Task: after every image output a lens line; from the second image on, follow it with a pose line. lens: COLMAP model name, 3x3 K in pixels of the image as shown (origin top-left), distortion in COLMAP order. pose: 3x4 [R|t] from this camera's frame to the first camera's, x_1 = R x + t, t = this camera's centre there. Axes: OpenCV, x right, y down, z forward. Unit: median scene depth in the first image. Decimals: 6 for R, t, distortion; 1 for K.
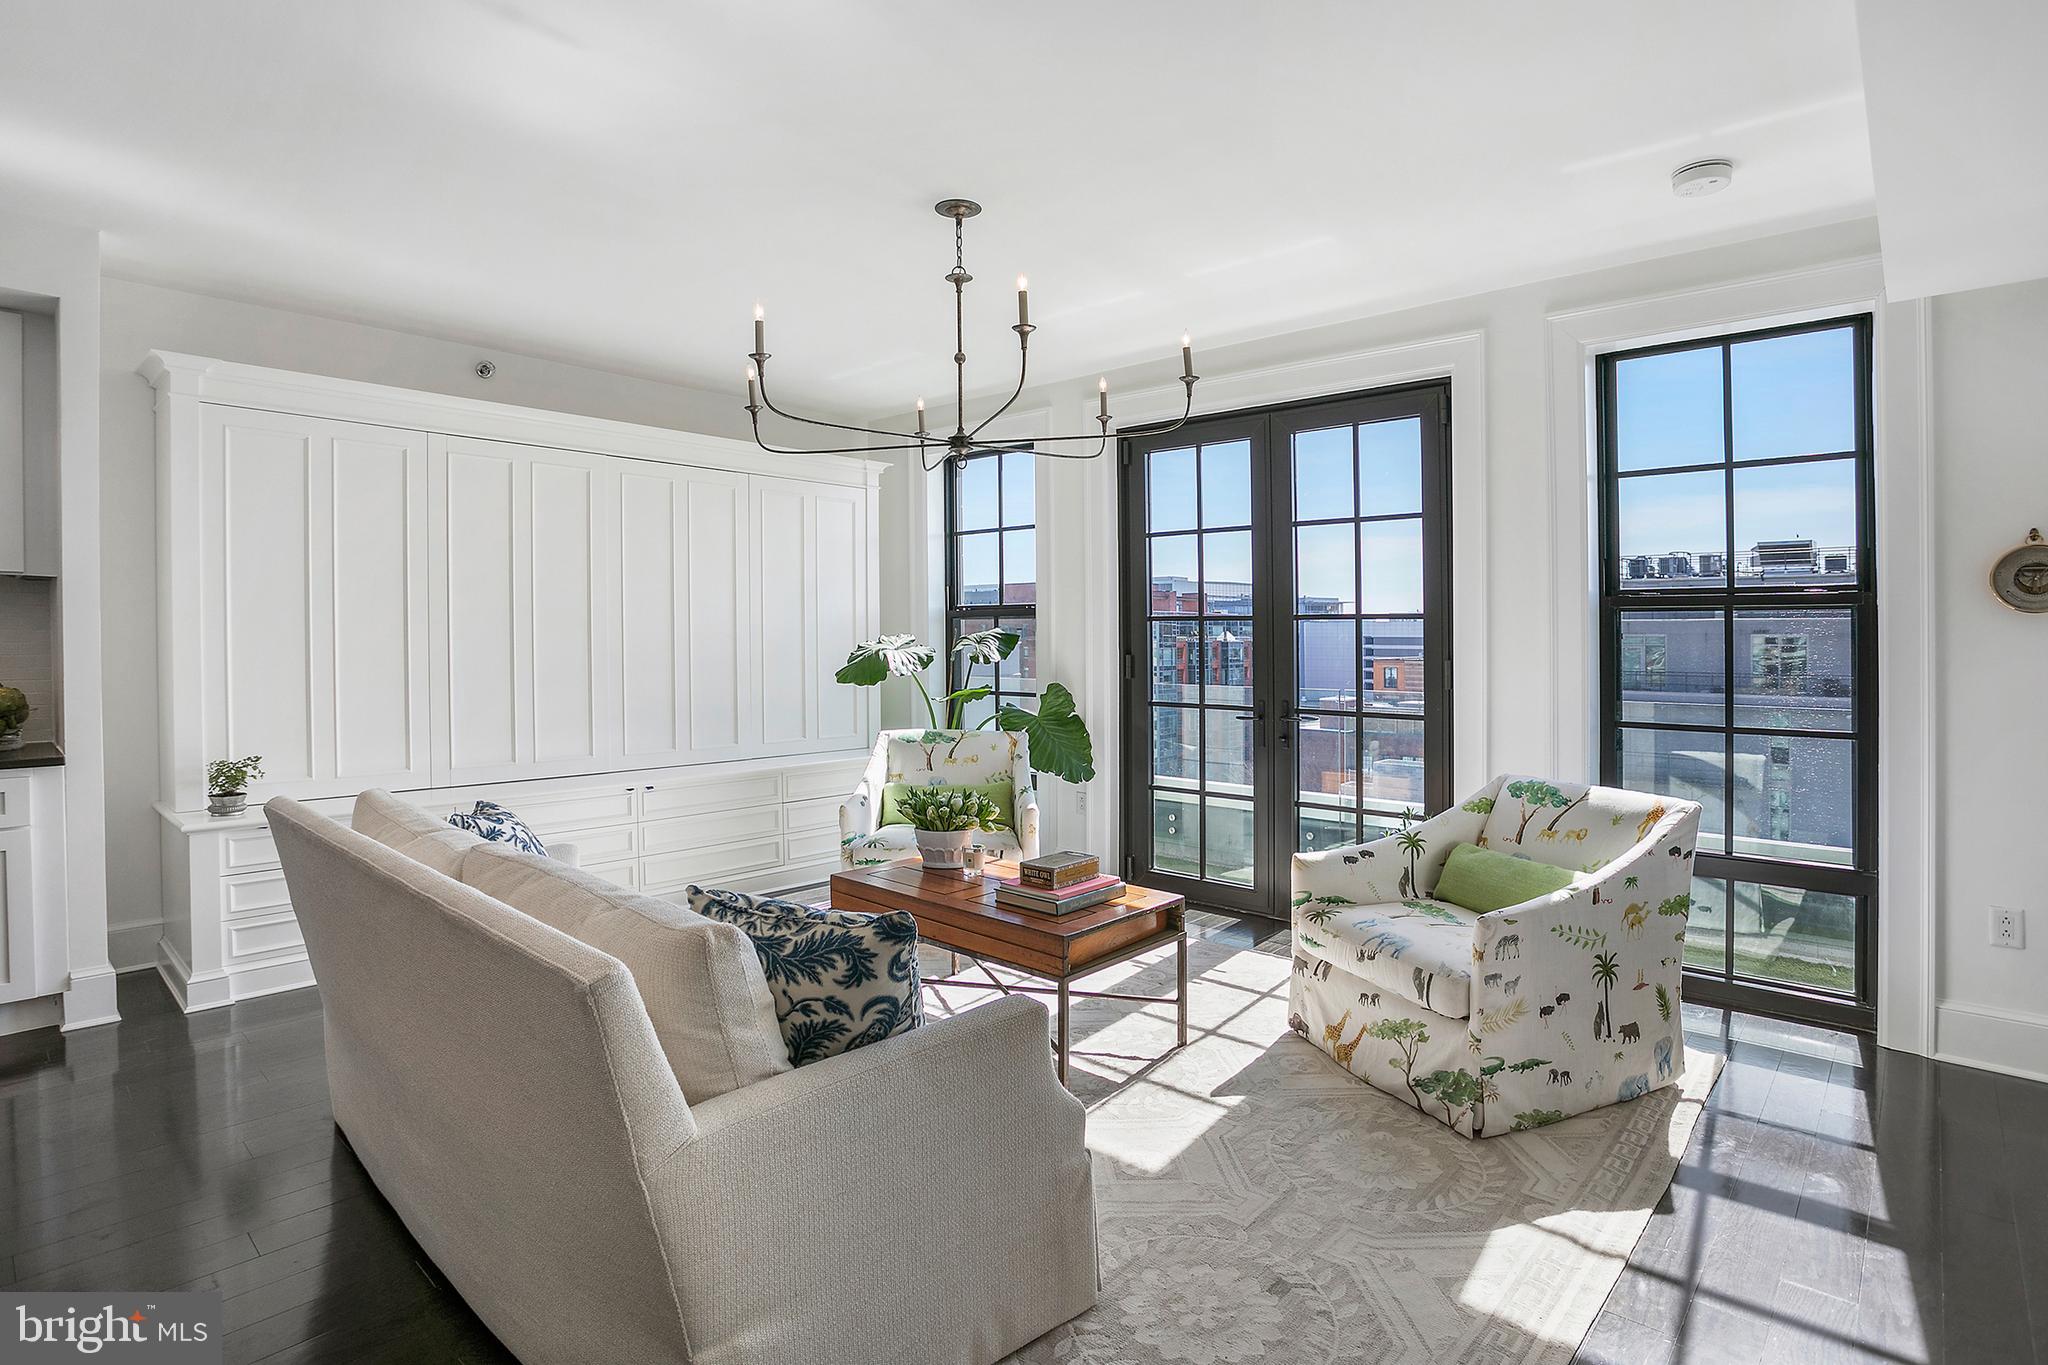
lens RADIAL K [[1038.6, 0, 1026.8], [0, 1038.6, 642.6], [0, 0, 1]] dist [-0.030736, -0.000299]
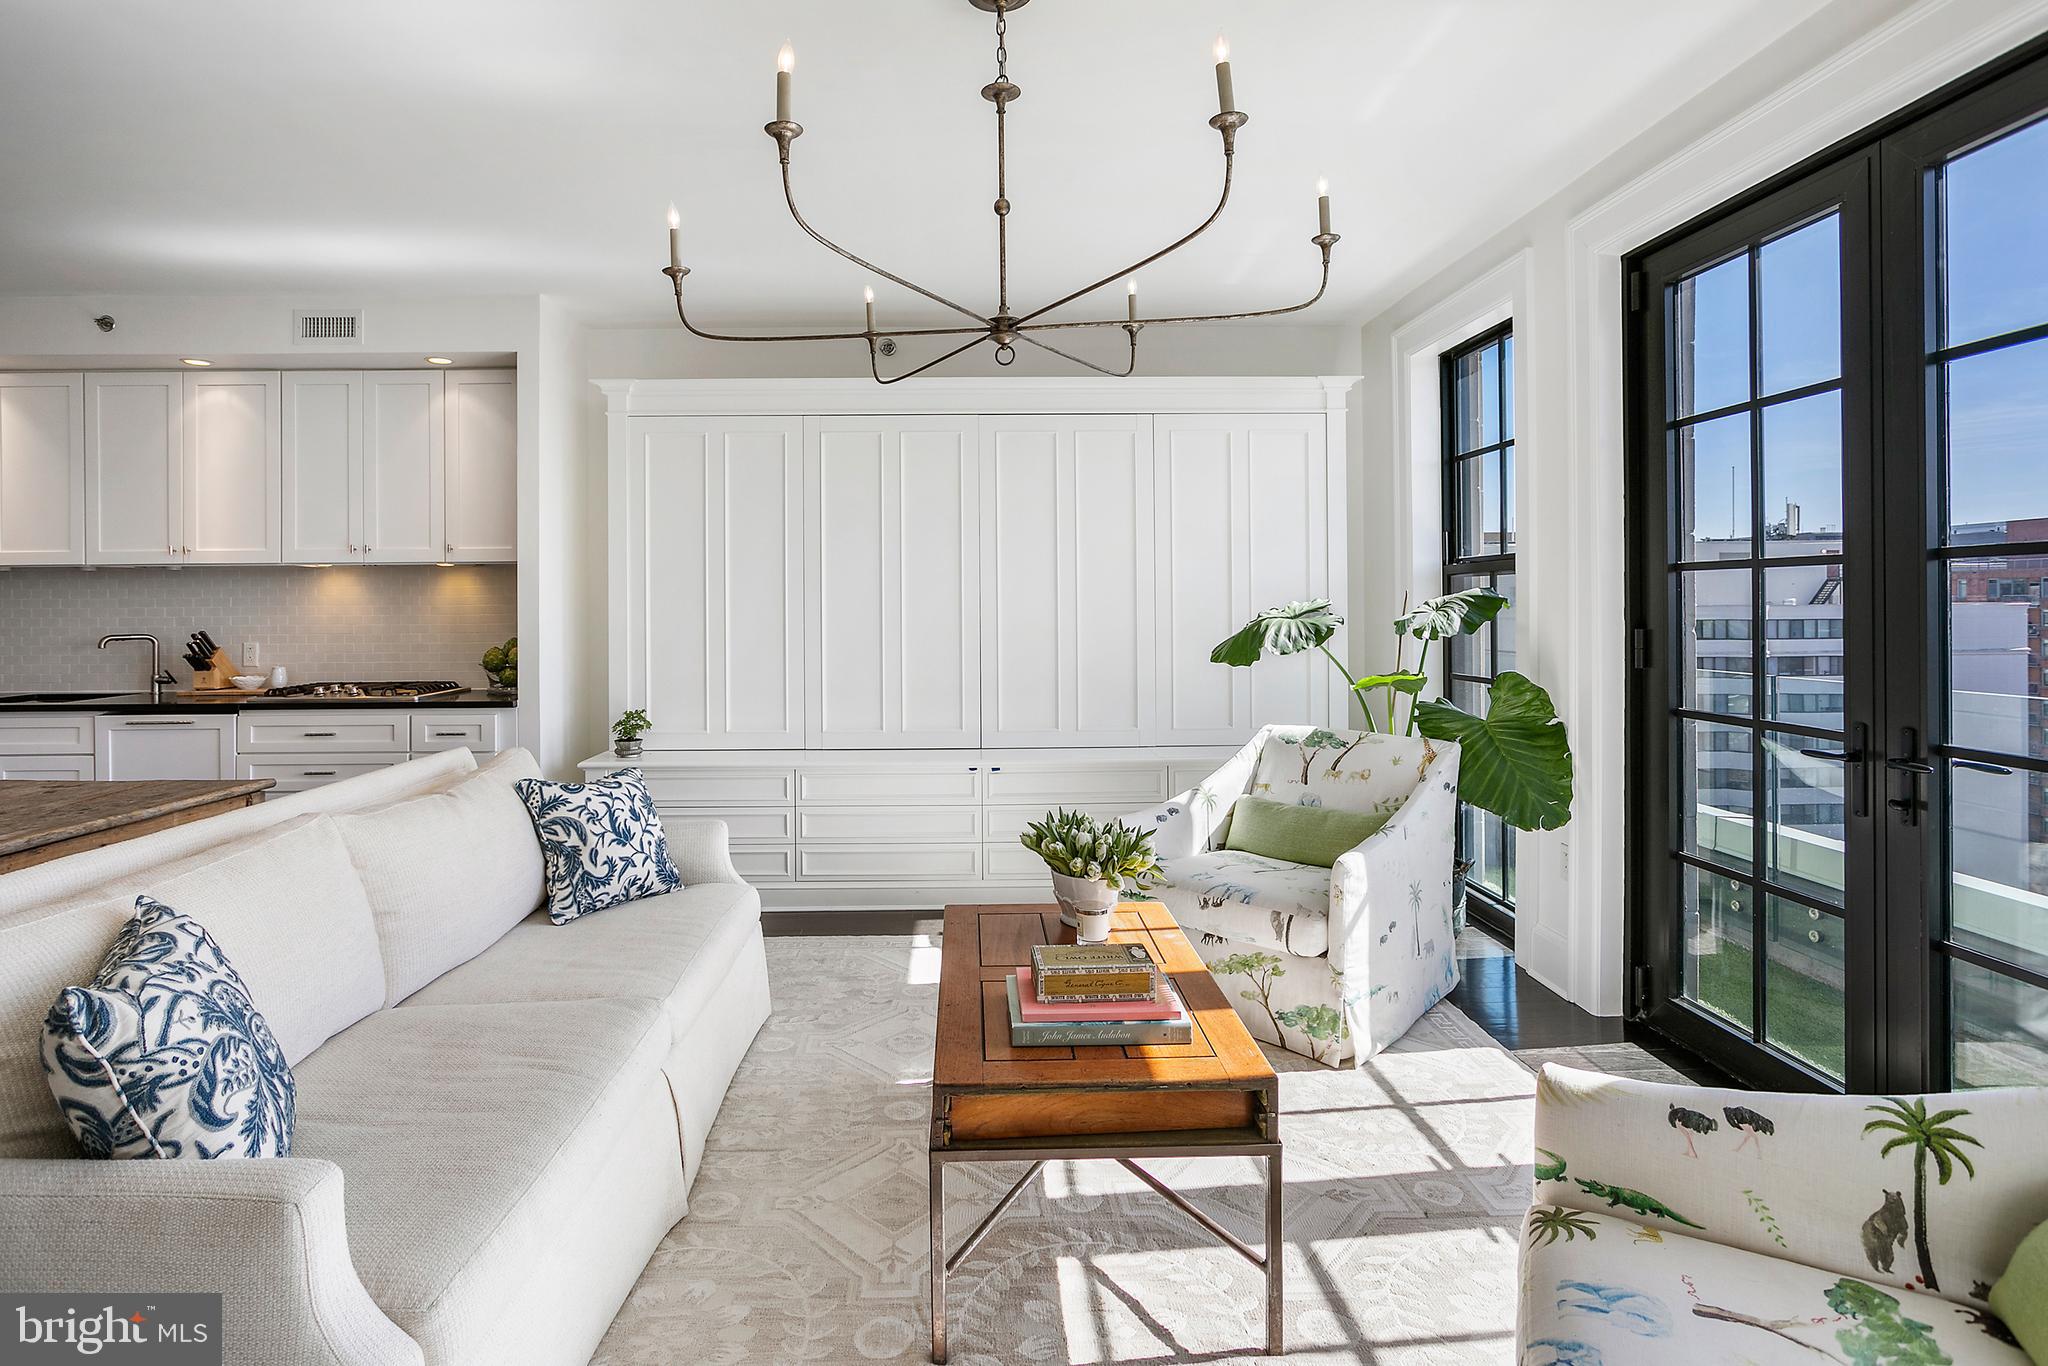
lens RADIAL K [[1033.8, 0, 990.9], [0, 1033.8, 621.1], [0, 0, 1]] dist [0.002971, 0.000003]
pose [[0.683581, -0.001203, -0.729874, 0.350493], [0.006536, 0.999969, 0.004473, 0.004522], [0.729845, -0.007828, 0.683568, 0.416204]]
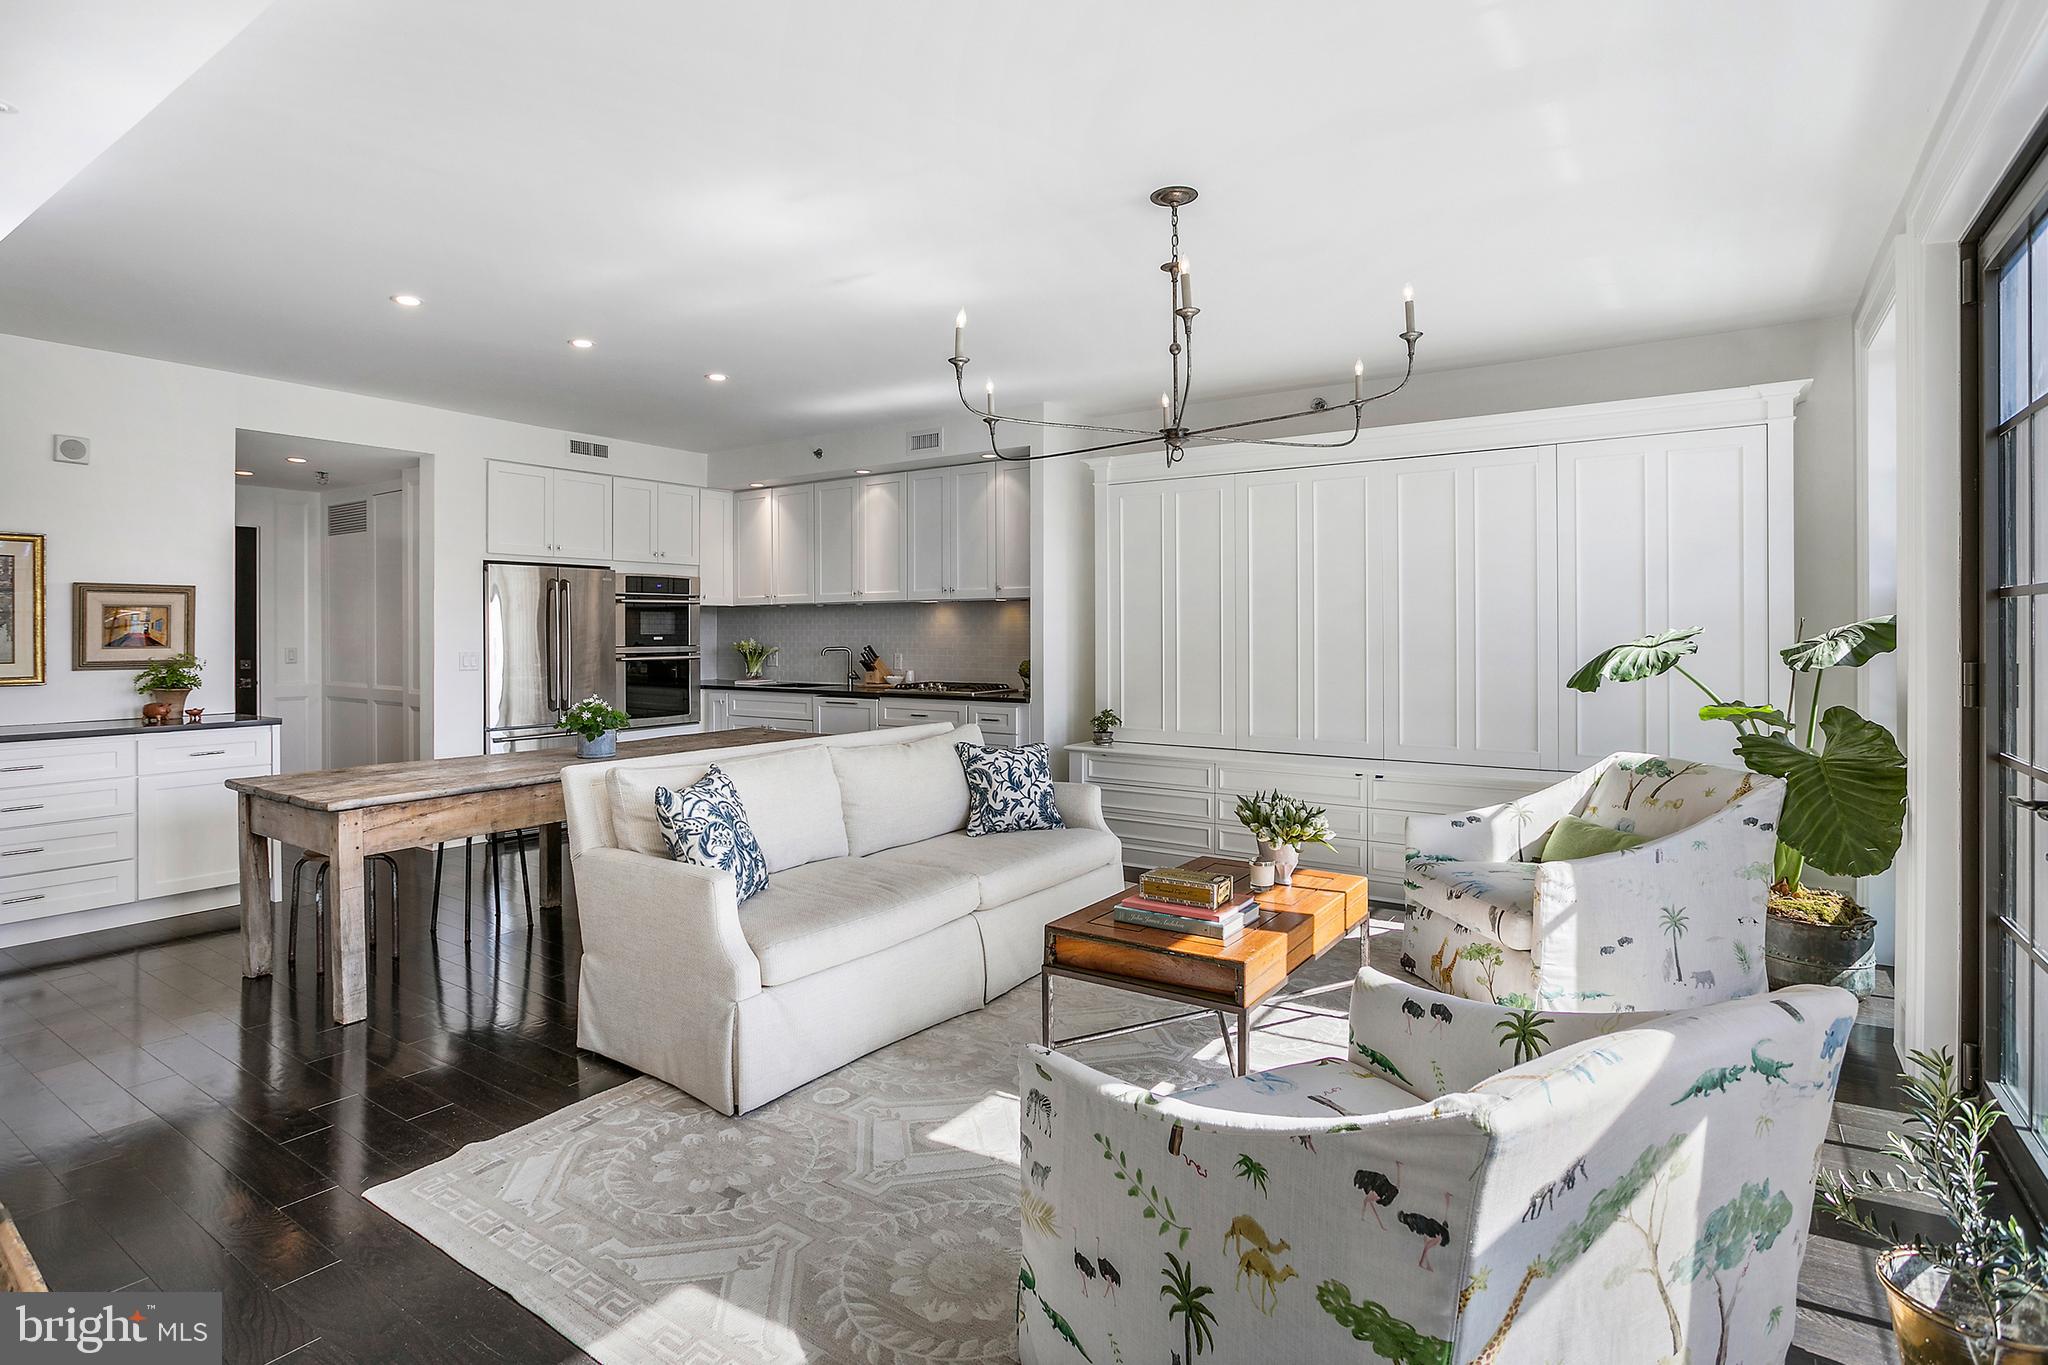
lens RADIAL K [[1030.7, 0, 1028.7], [0, 1030.7, 623.3], [0, 0, 1]] dist [-0.004033, -0.000750]
pose [[0.147215, -0.009239, -0.989061, 0.699784], [-0.000772, 0.999955, -0.009455, -0.003173], [0.989104, 0.002156, 0.147201, 0.566037]]
